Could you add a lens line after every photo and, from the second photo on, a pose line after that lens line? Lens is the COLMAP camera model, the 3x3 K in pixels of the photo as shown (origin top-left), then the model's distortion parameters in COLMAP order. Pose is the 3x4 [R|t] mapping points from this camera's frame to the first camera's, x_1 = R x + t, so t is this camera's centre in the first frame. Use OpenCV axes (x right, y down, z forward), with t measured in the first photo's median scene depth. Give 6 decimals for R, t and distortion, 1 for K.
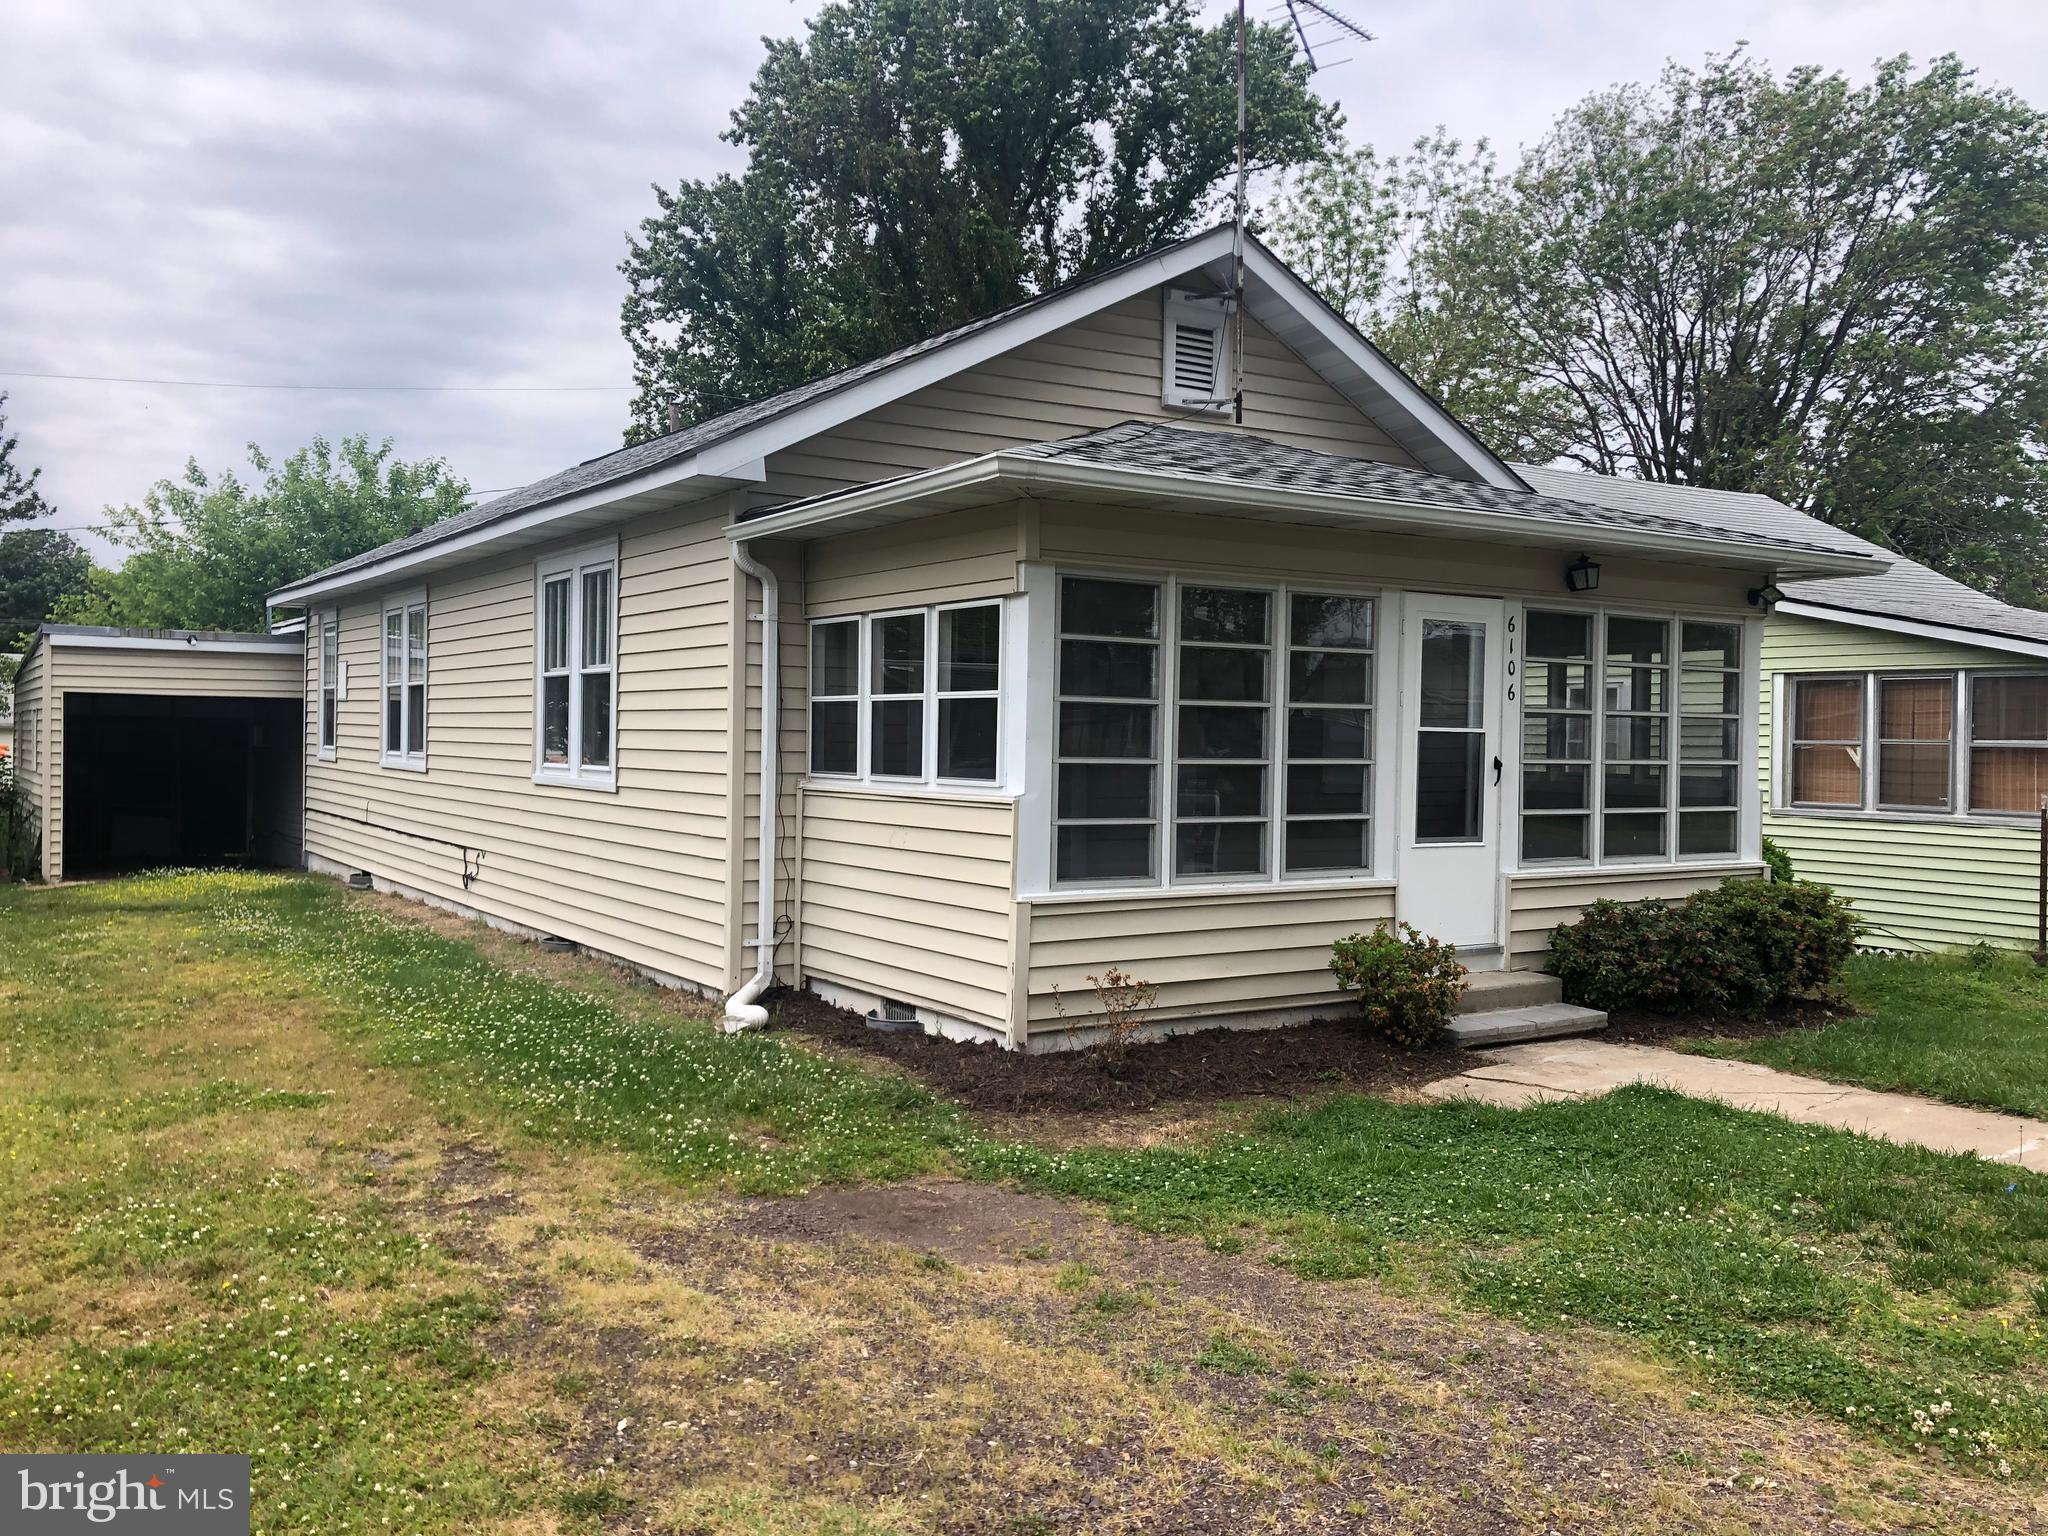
lens RADIAL K [[1682.4, 0, 1019.4], [0, 1682.4, 775.9], [0, 0, 1]] dist [0.041489, -0.024660]
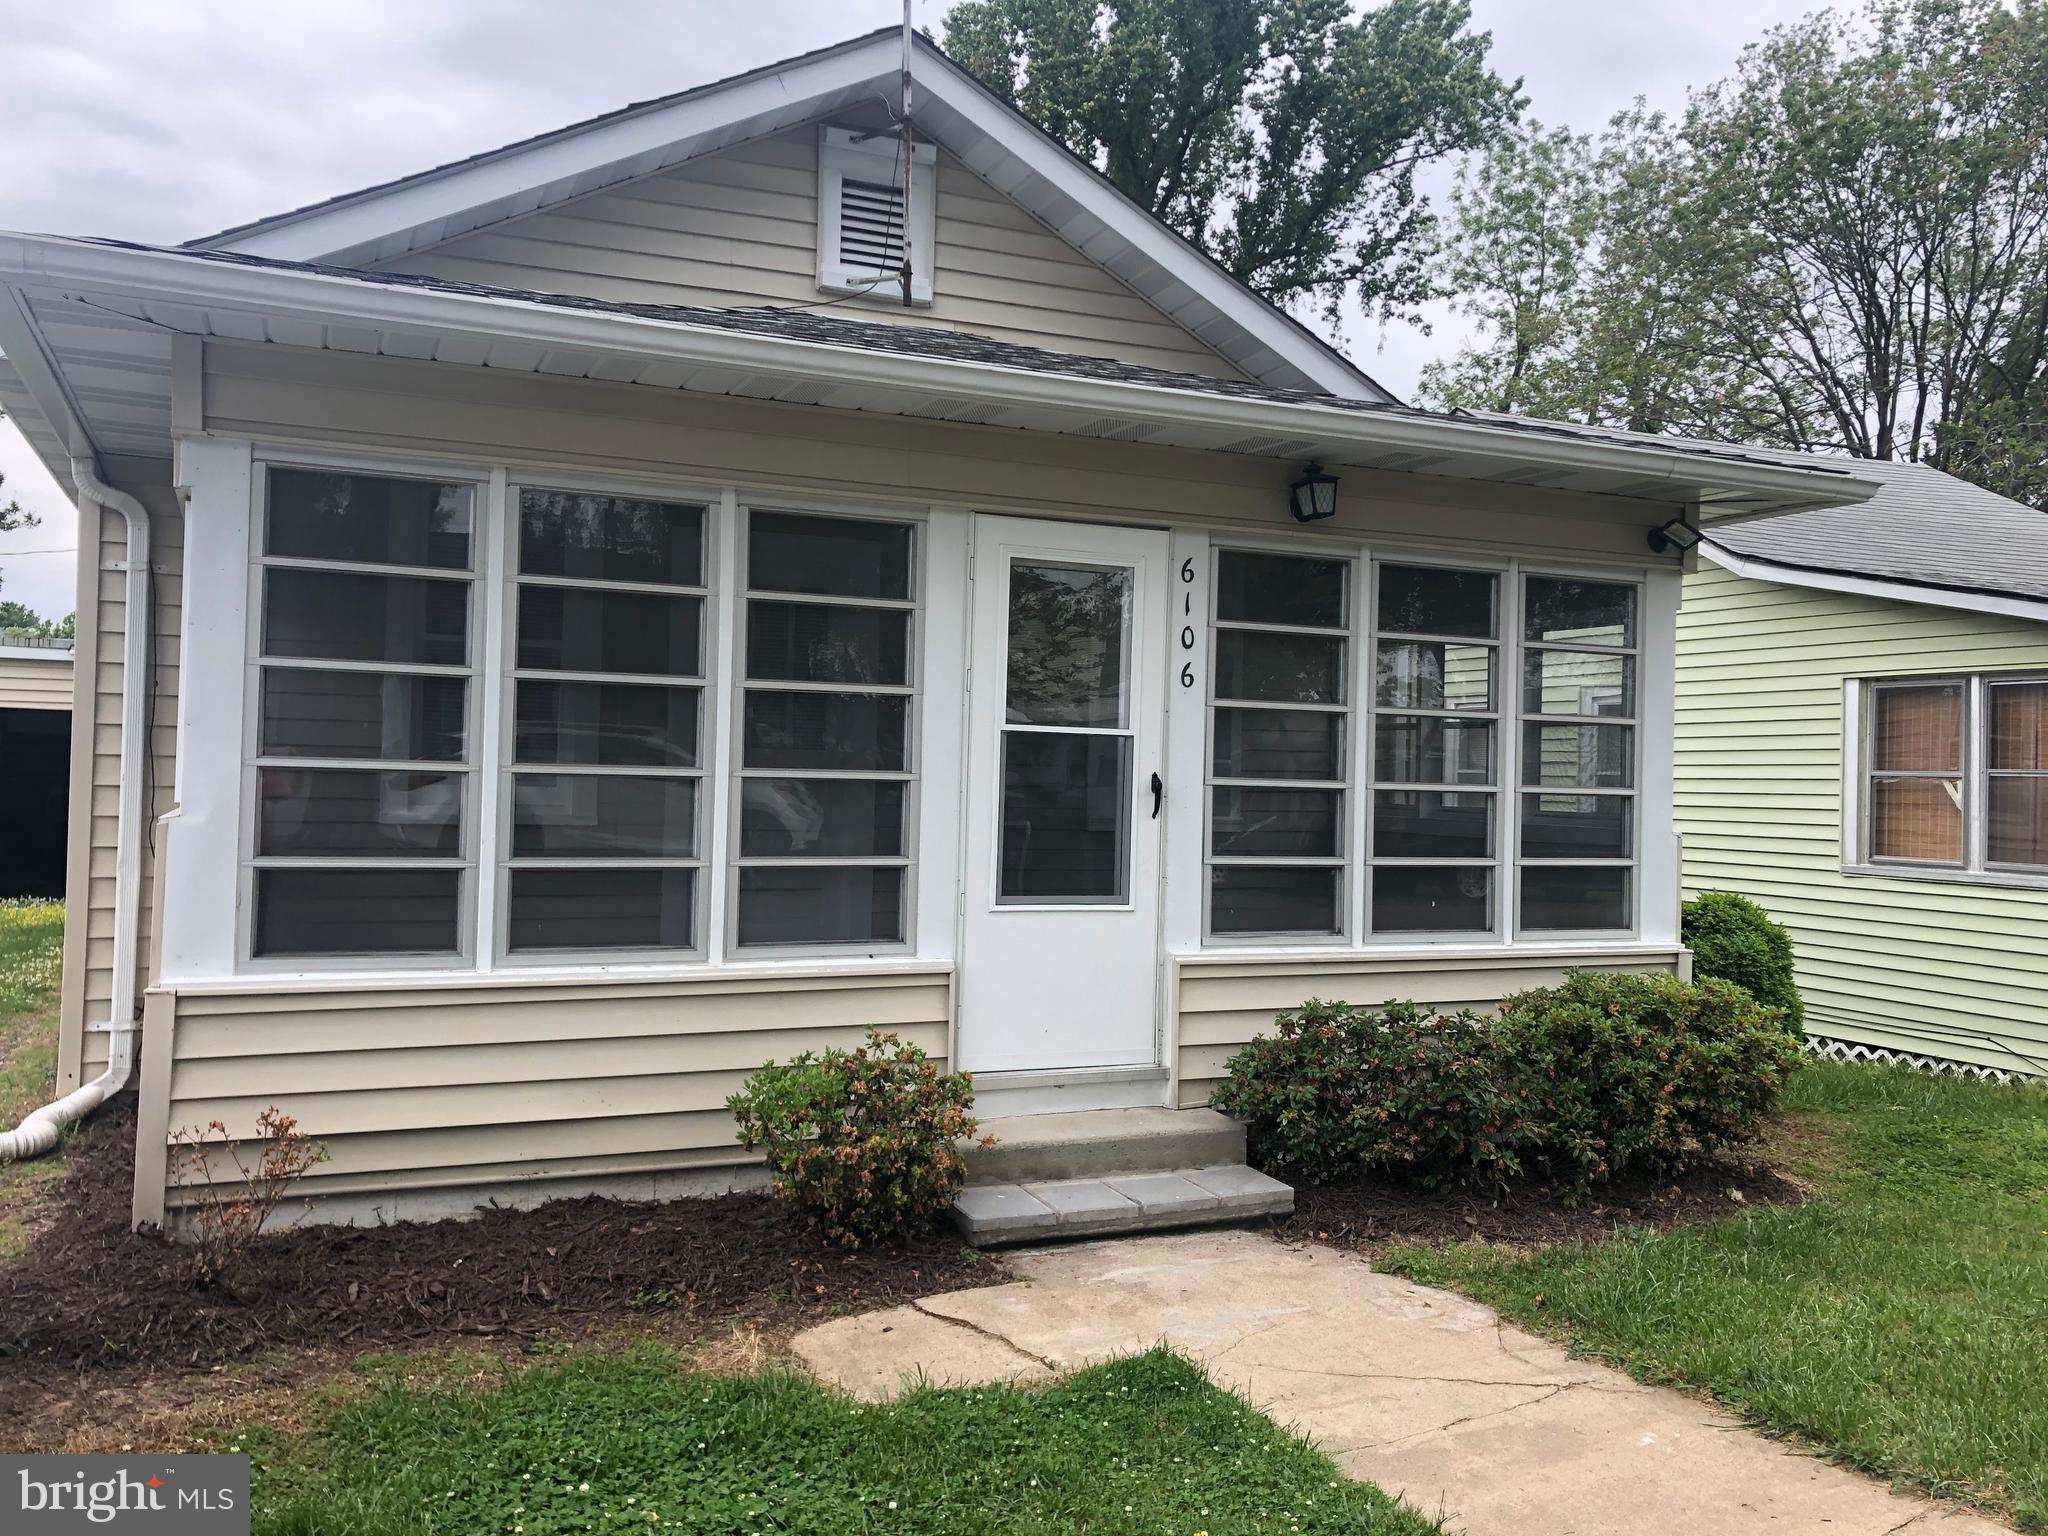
lens RADIAL K [[1682.4, 0, 1018.2], [0, 1682.4, 754.5], [0, 0, 1]] dist [0.041489, -0.024660]
pose [[0.986917, 0.007702, -0.161046, 0.319071], [-0.013967, 0.999188, -0.037804, 0.006387], [0.160624, 0.039558, 0.986223, 0.342318]]
